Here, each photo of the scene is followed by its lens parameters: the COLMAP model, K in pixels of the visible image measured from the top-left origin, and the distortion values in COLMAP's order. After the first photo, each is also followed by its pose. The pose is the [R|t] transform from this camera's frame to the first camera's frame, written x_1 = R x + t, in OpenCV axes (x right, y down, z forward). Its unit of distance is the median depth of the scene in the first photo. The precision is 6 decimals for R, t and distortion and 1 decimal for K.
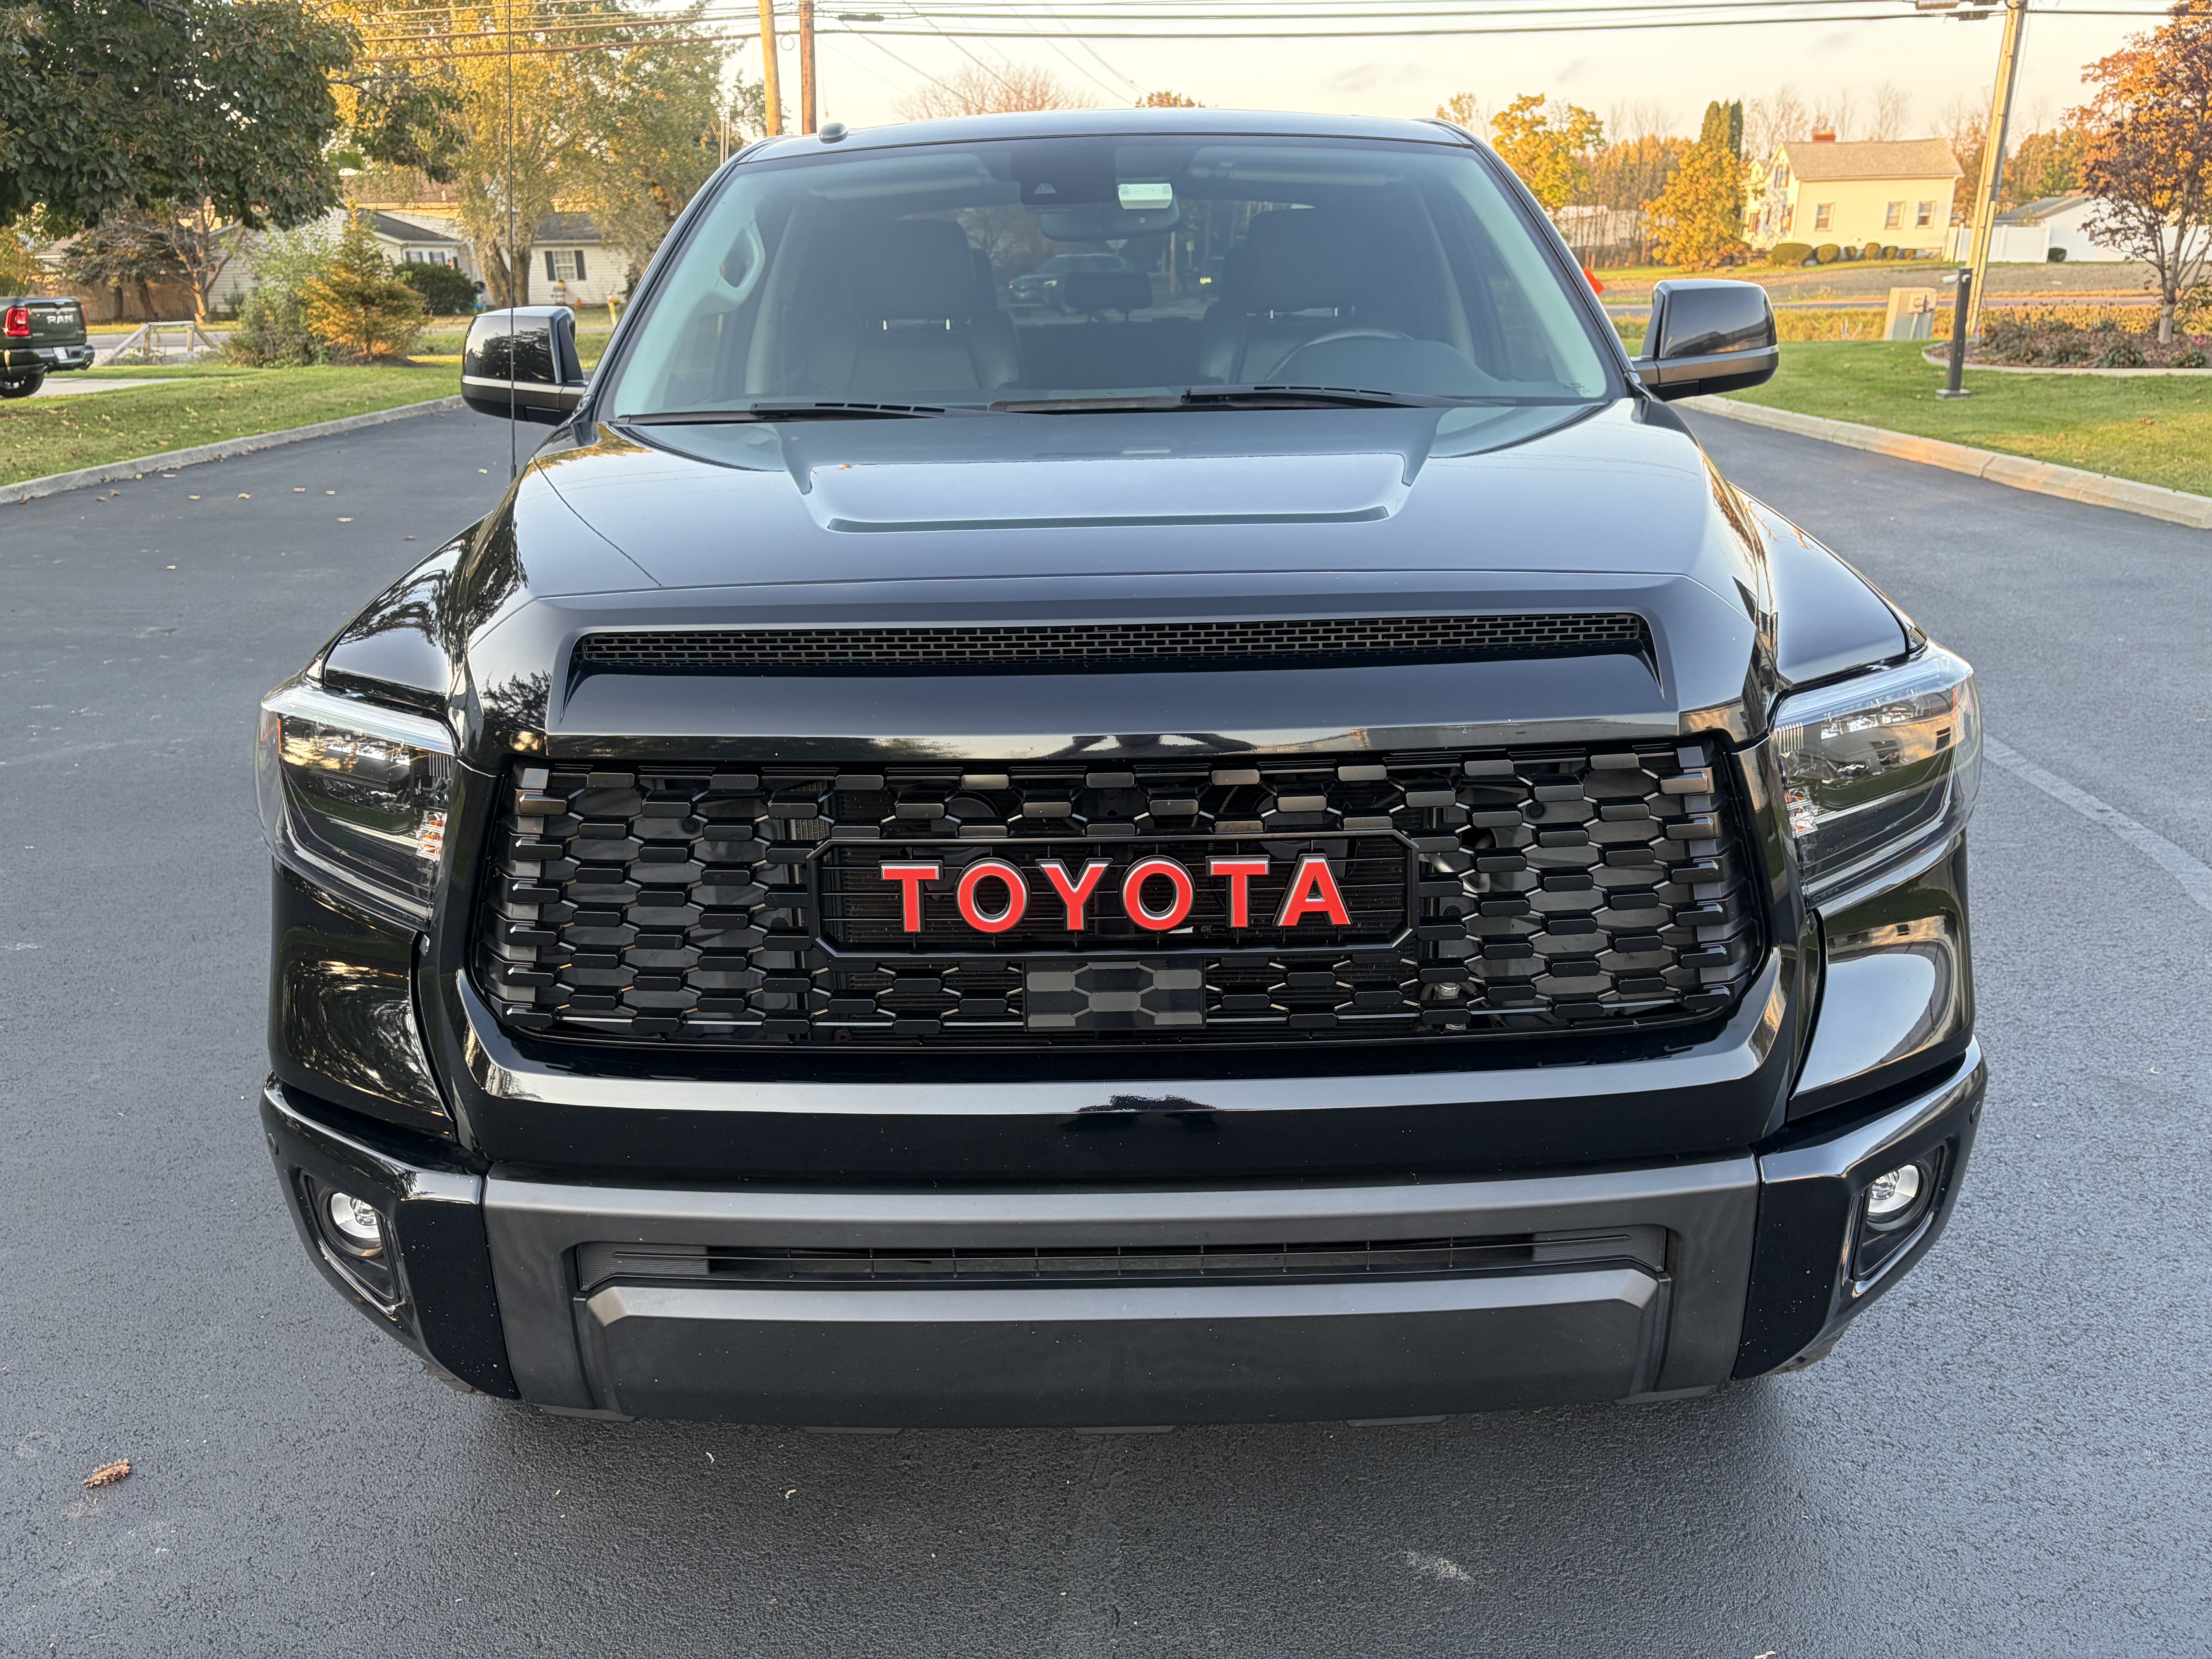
lens RADIAL K [[1685.0, 0, 1090.6], [0, 1685.0, 837.4], [0, 0, 1]] dist [0.054018, -0.061587]
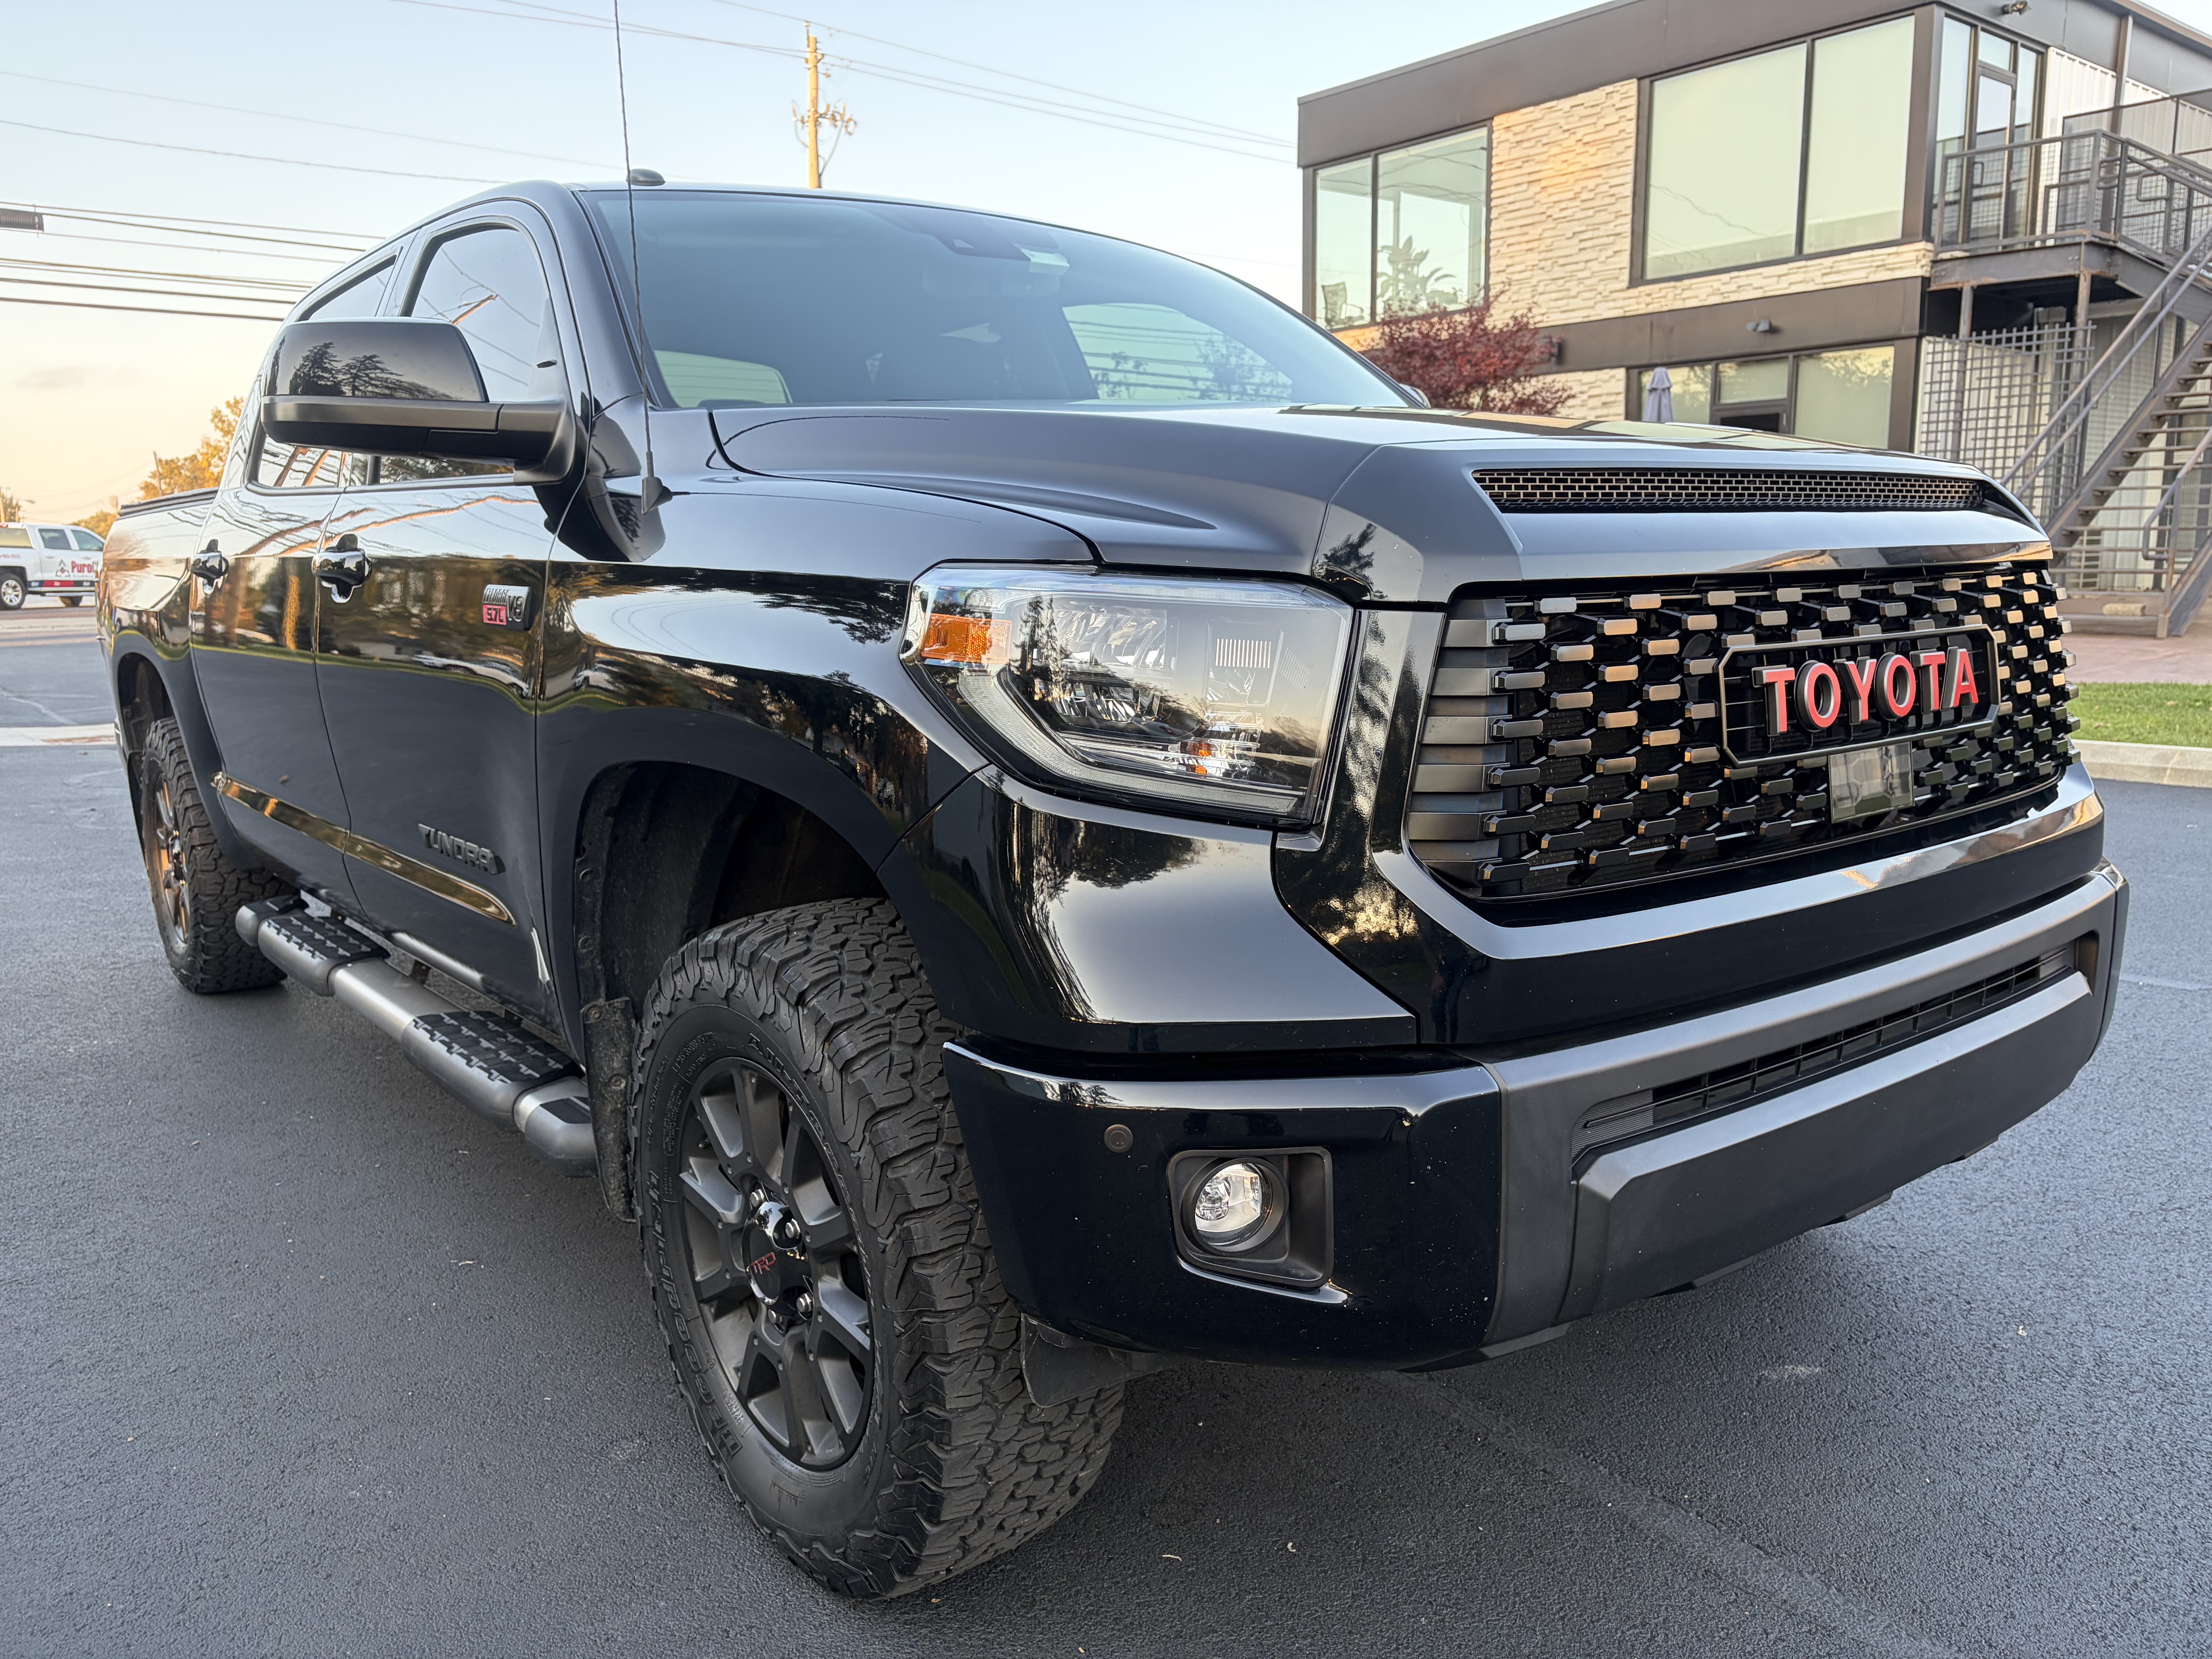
lens RADIAL K [[1685.0, 0, 1123.2], [0, 1685.0, 830.5], [0, 0, 1]] dist [0.054018, -0.061587]
pose [[0.775957, -0.095430, 0.623525, -0.835878], [0.203263, 0.973591, -0.103947, 0.108510], [-0.597139, 0.207398, 0.774862, 0.323977]]
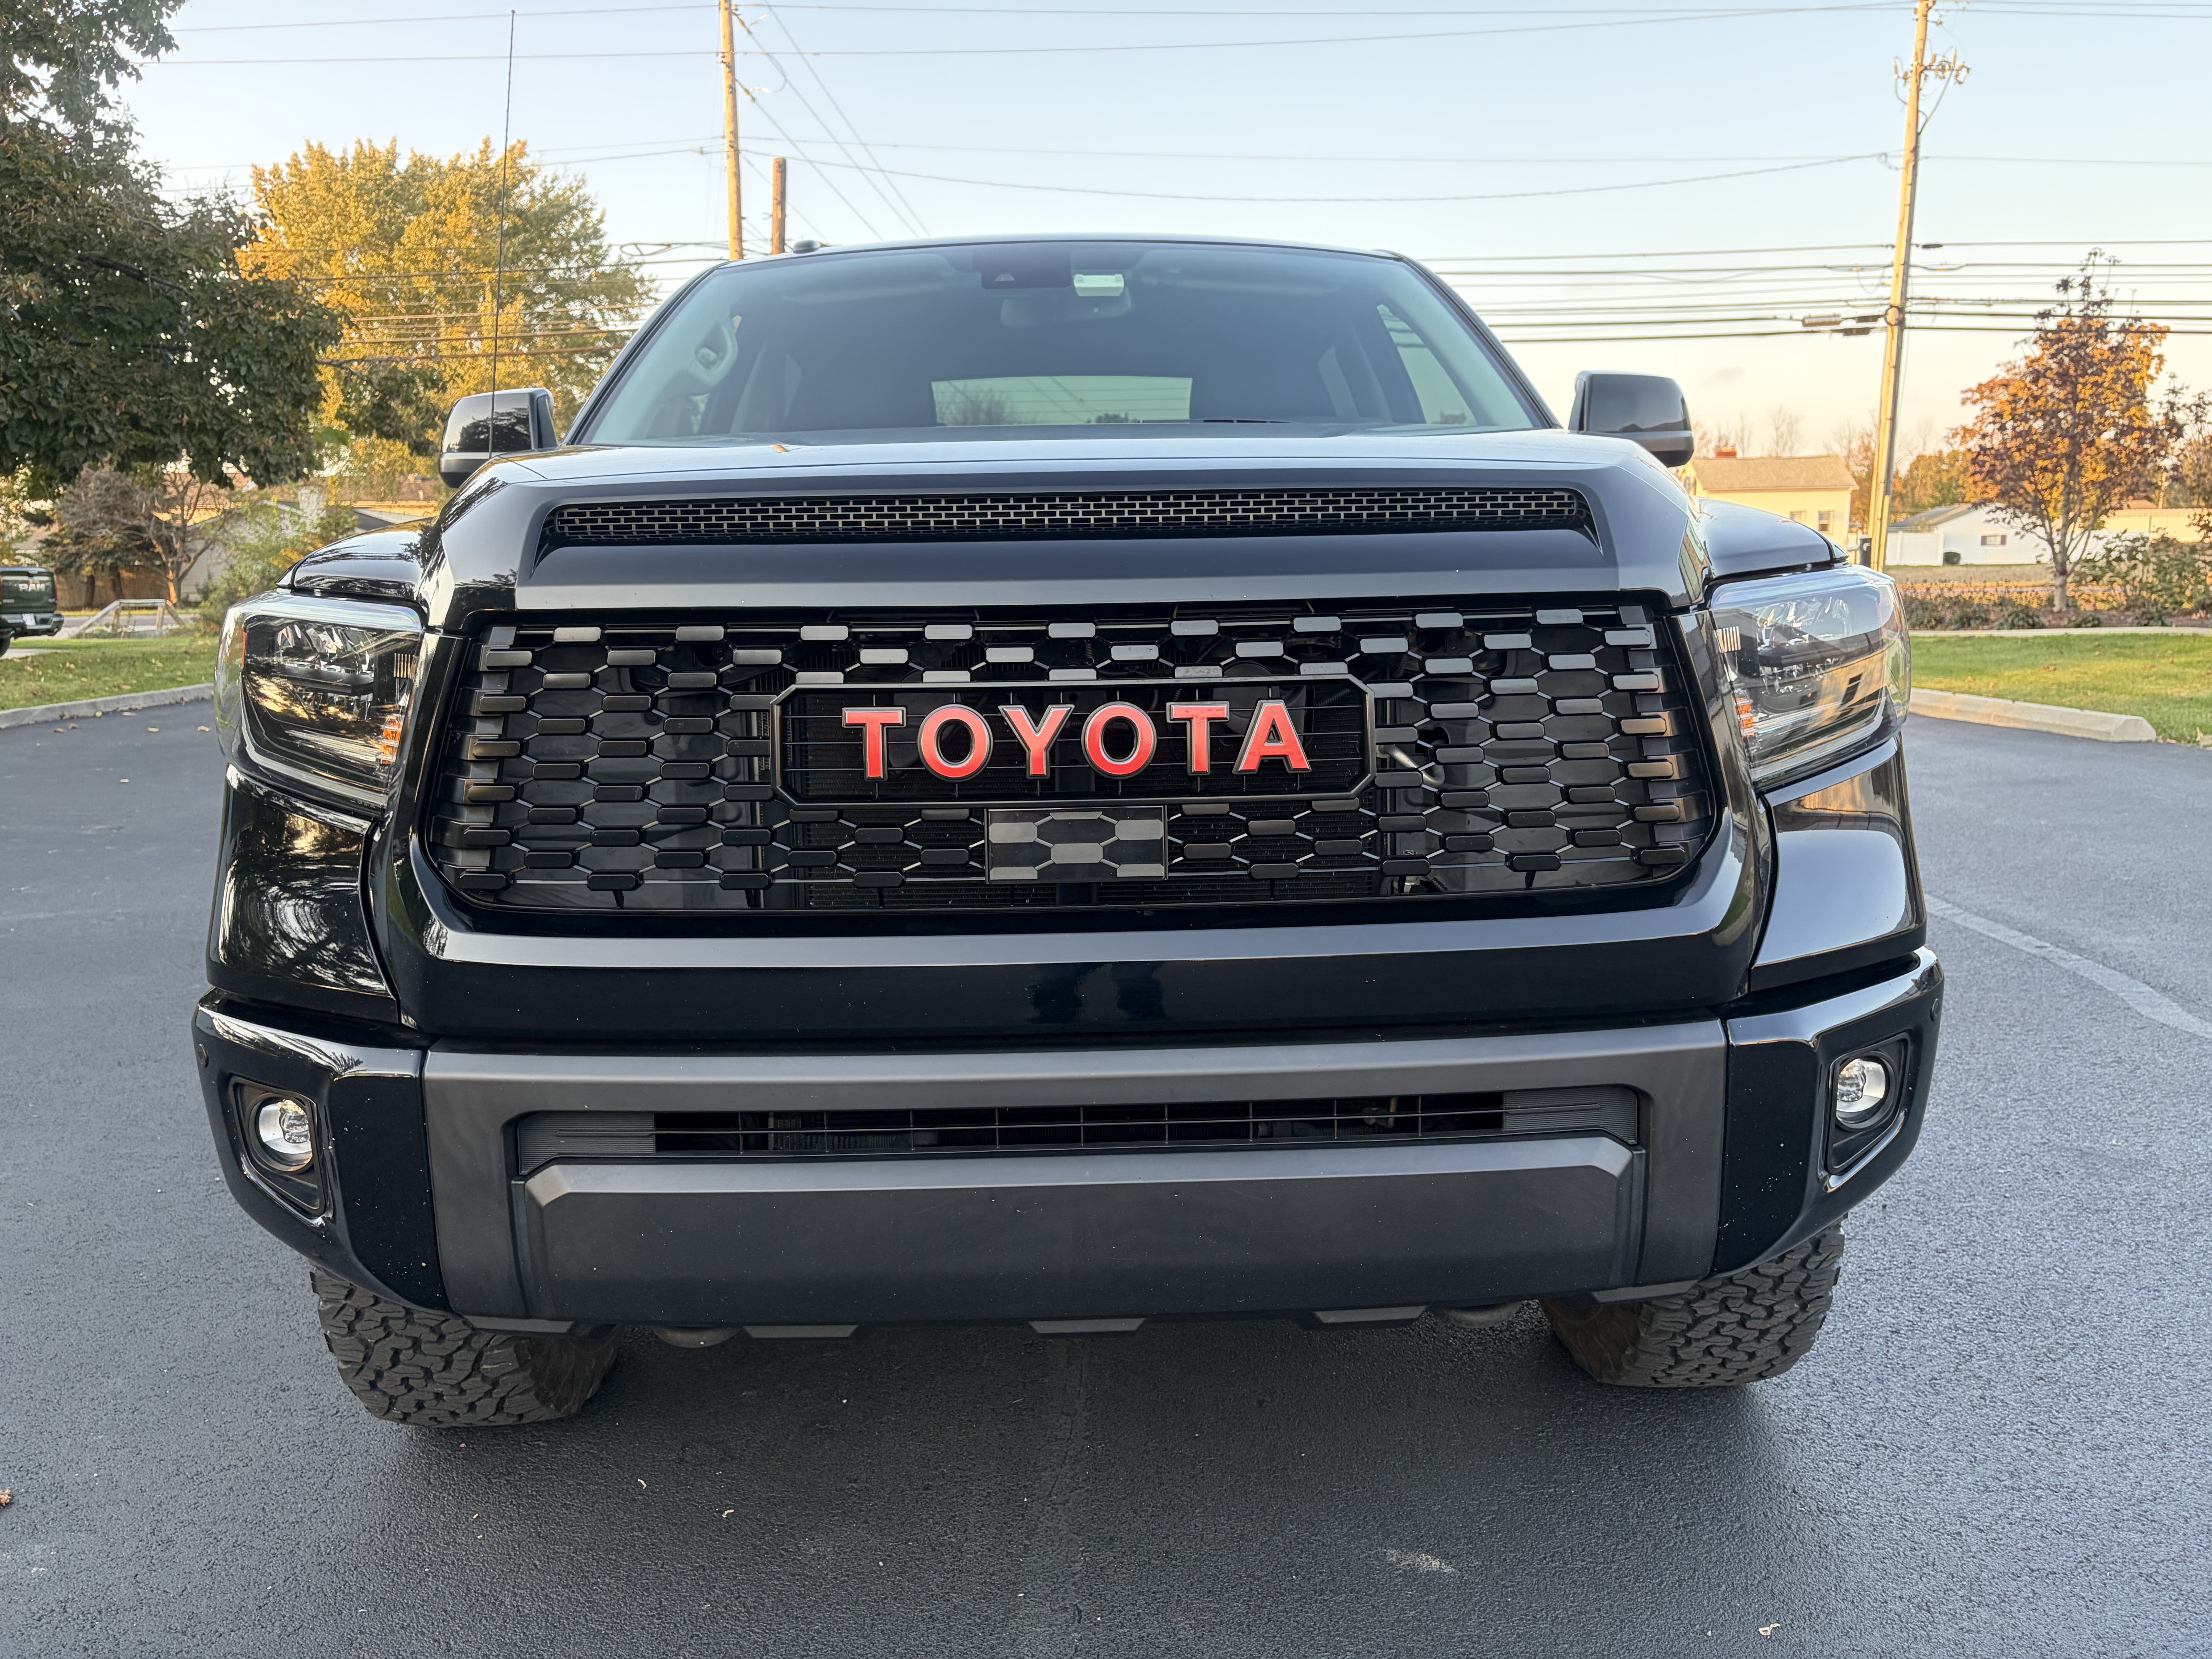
lens RADIAL K [[1685.0, 0, 1093.4], [0, 1685.0, 834.5], [0, 0, 1]] dist [0.054018, -0.061587]
pose [[0.999540, -0.000100, 0.030322, -0.004618], [0.005247, 0.985481, -0.169706, 0.196288], [-0.029865, 0.169787, 0.985028, 0.011180]]
